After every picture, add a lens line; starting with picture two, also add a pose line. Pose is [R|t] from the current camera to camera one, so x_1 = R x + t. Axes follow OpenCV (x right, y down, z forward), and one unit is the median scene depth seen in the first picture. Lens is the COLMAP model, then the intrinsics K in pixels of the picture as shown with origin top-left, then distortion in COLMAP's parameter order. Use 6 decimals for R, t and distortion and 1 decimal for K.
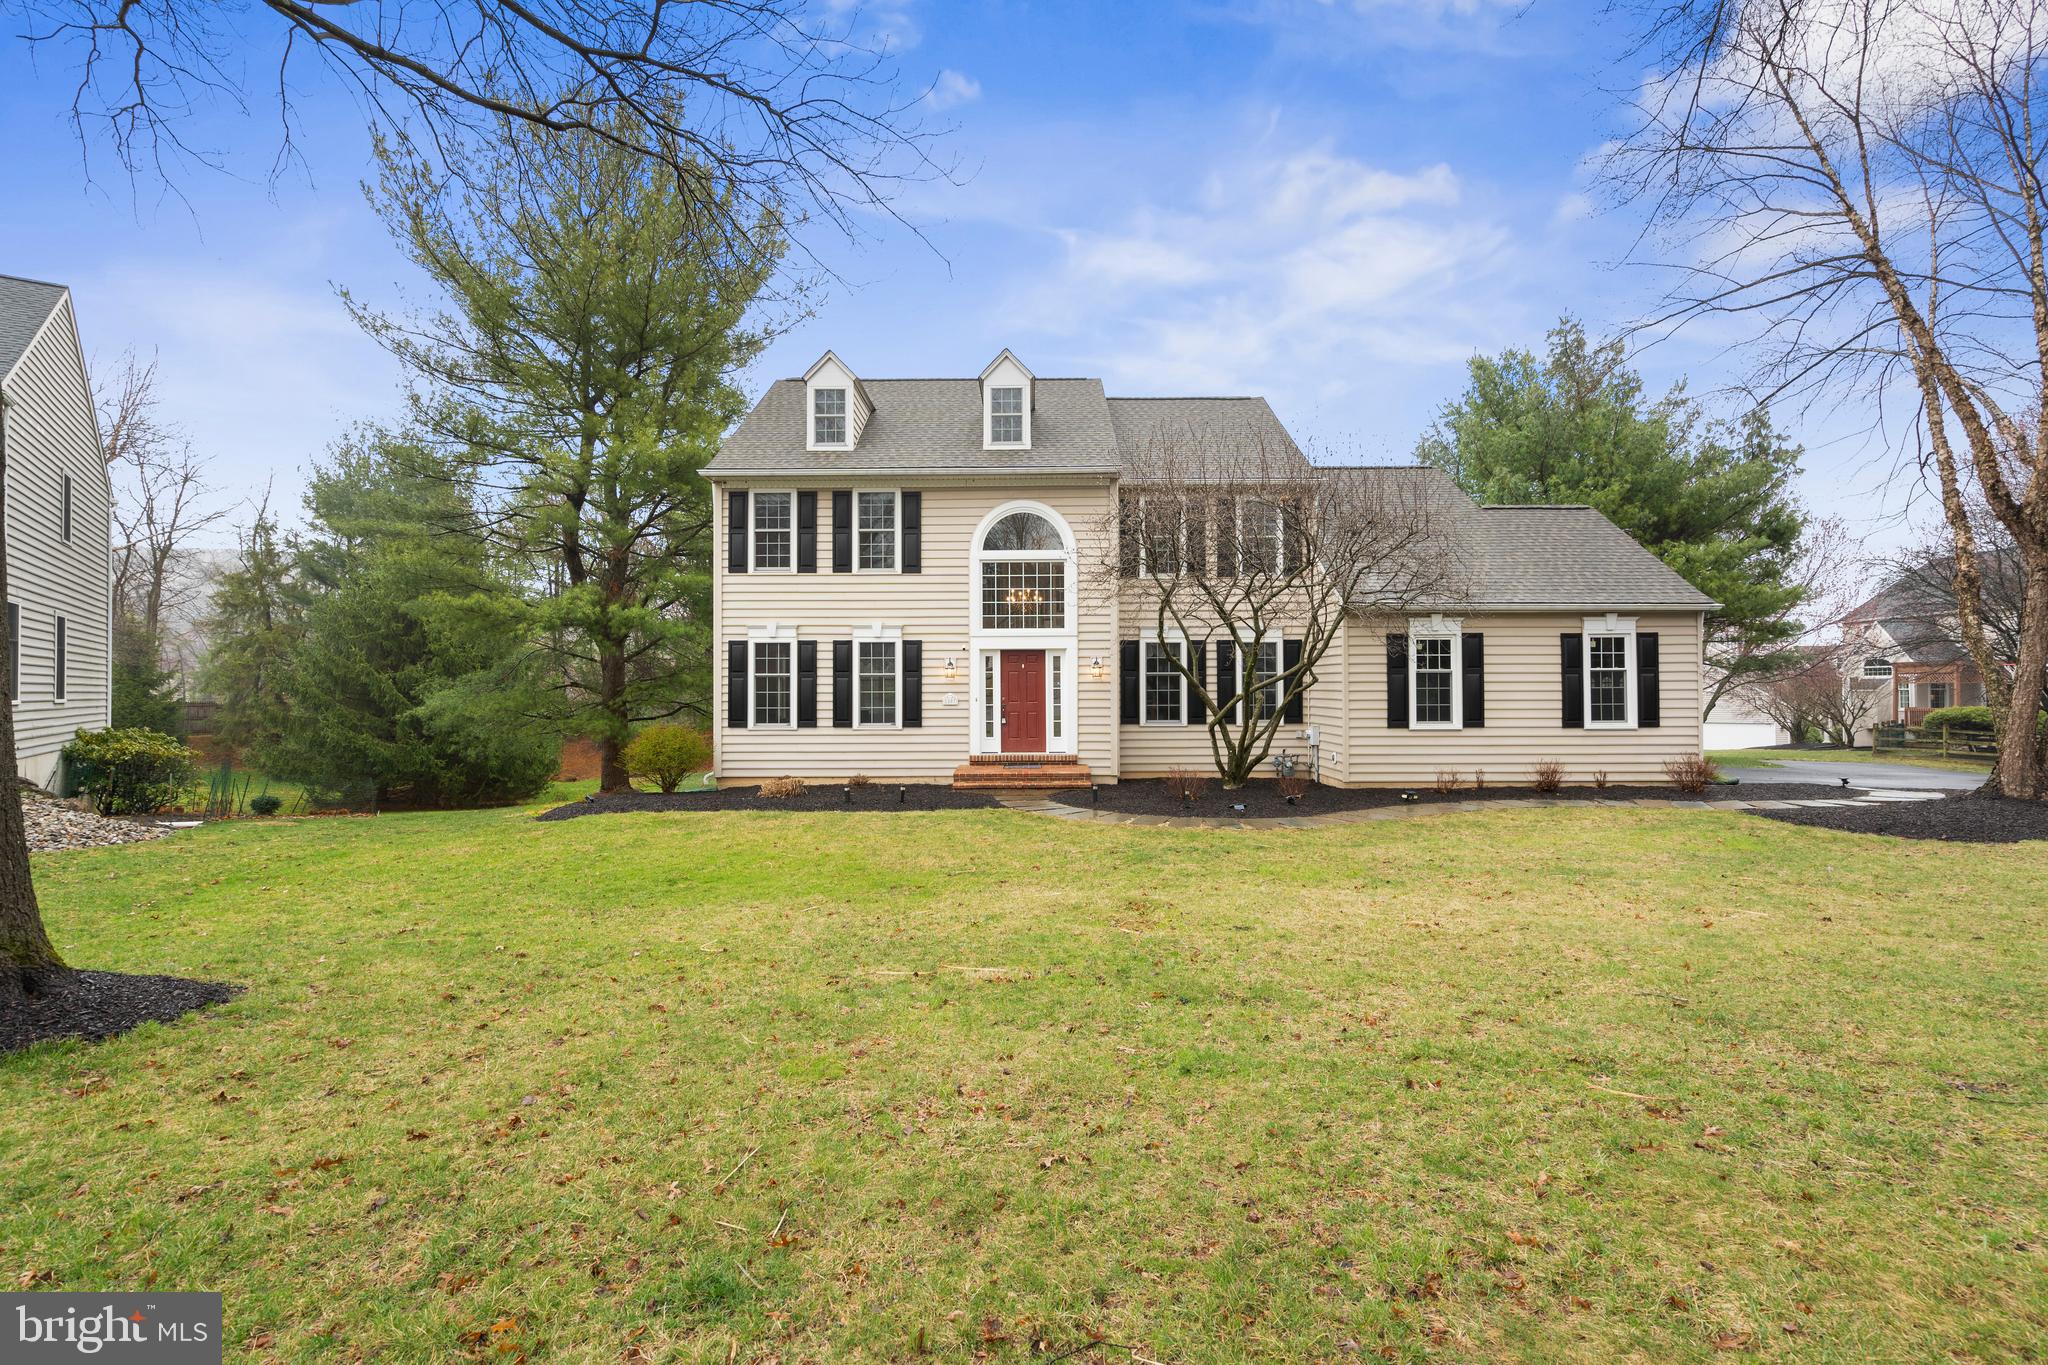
lens RADIAL K [[951.1, 0, 1025.5], [0, 951.1, 673.8], [0, 0, 1]] dist [0.003761, 0.001360]
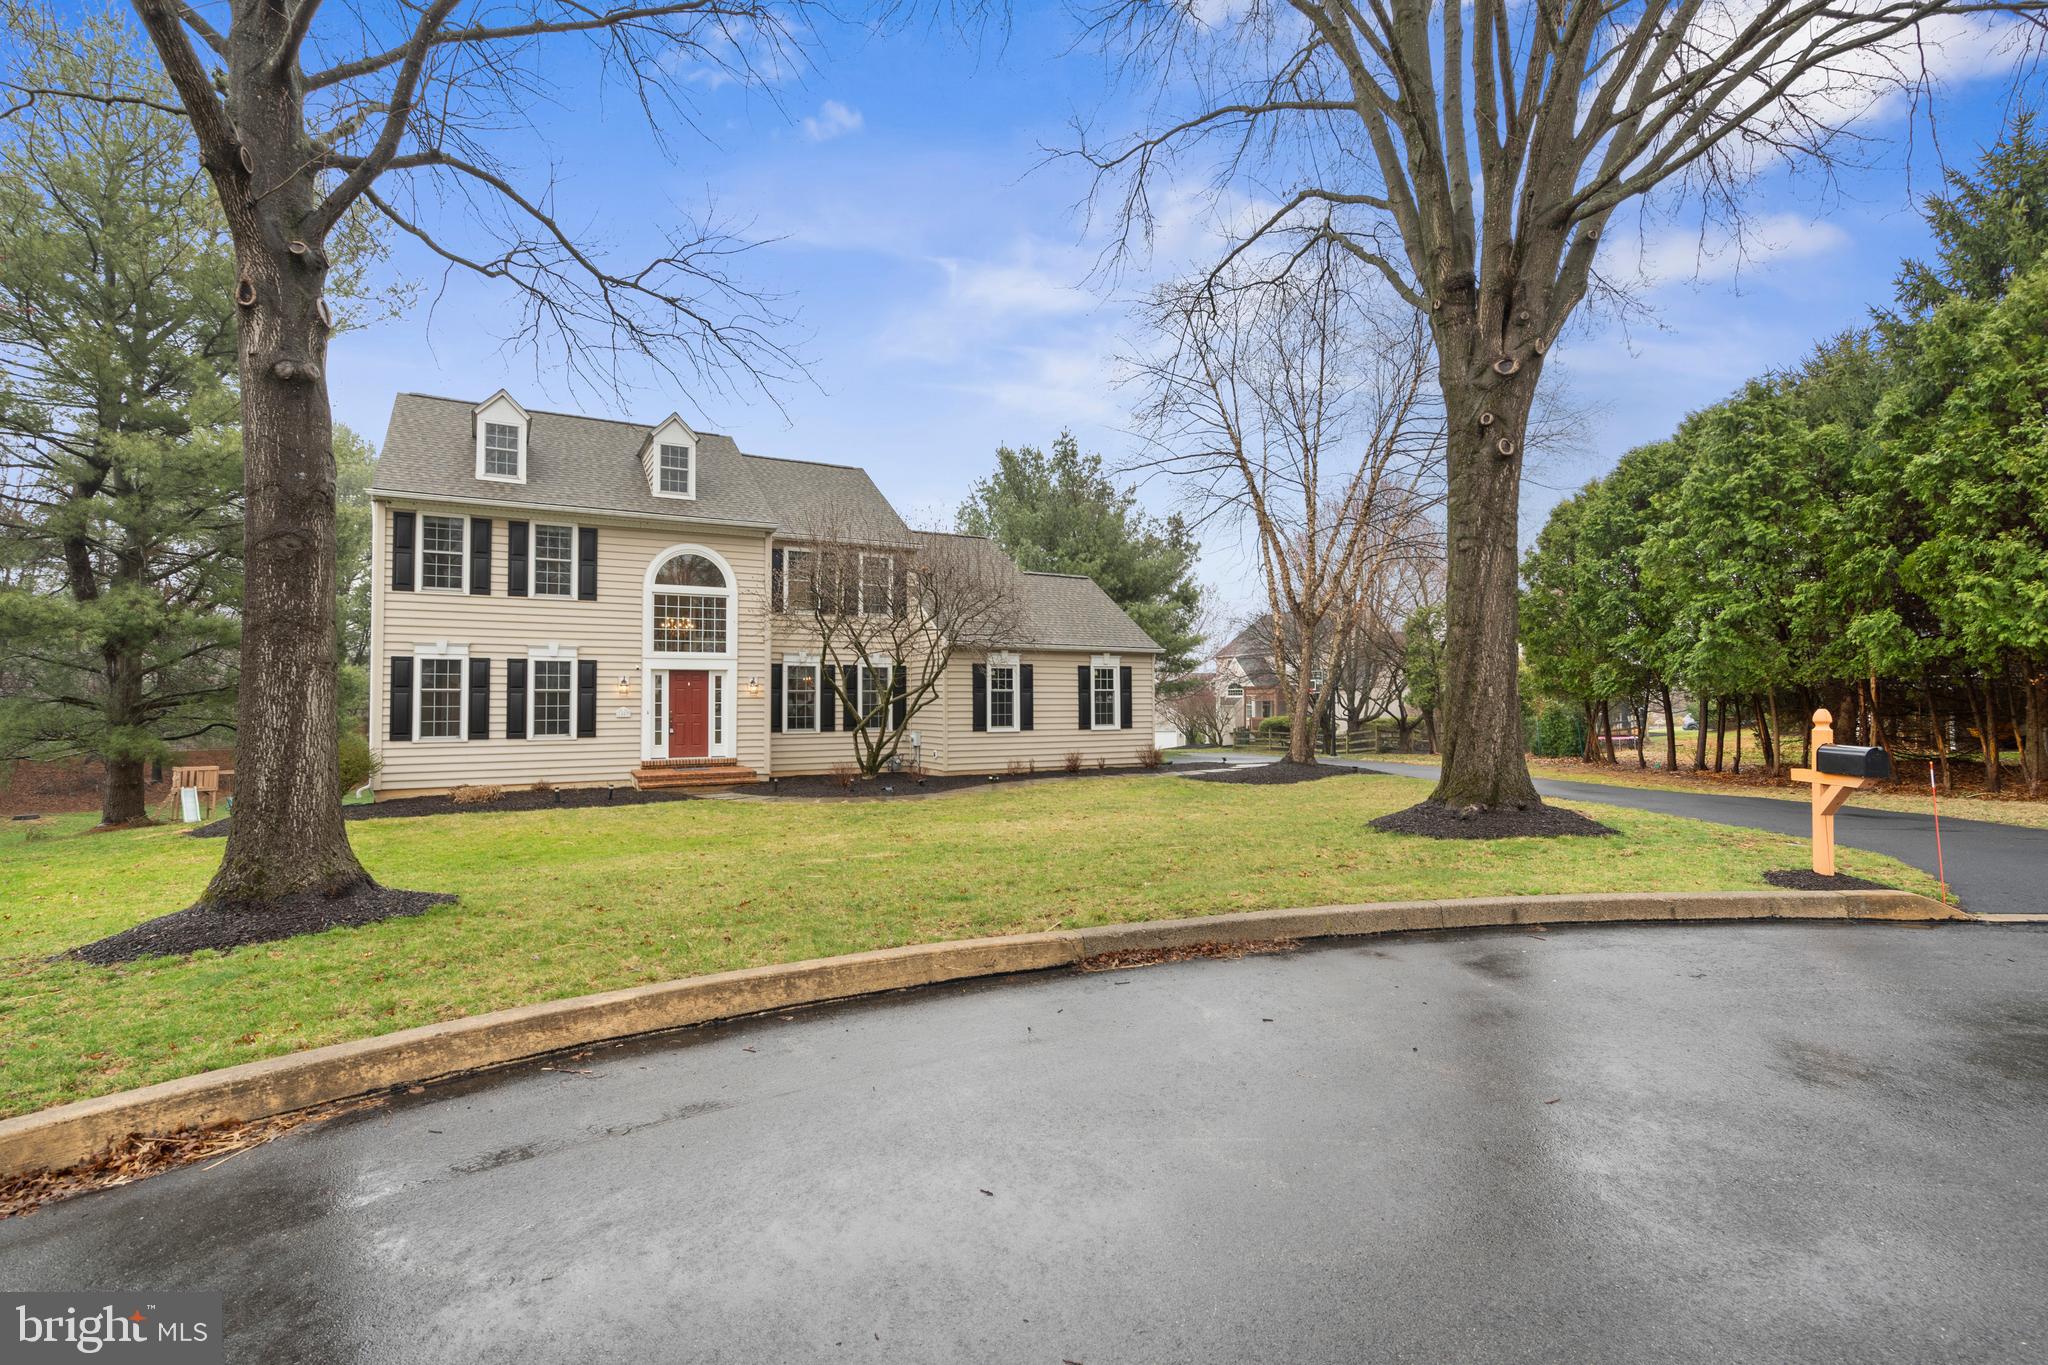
lens RADIAL K [[951.1, 0, 1025.5], [0, 951.1, 673.8], [0, 0, 1]] dist [0.003761, 0.001360]
pose [[0.870549, 0.015404, 0.491841, -0.221401], [-0.006224, 0.999775, -0.020295, 0.000578], [-0.492042, 0.014607, 0.870449, -0.231547]]
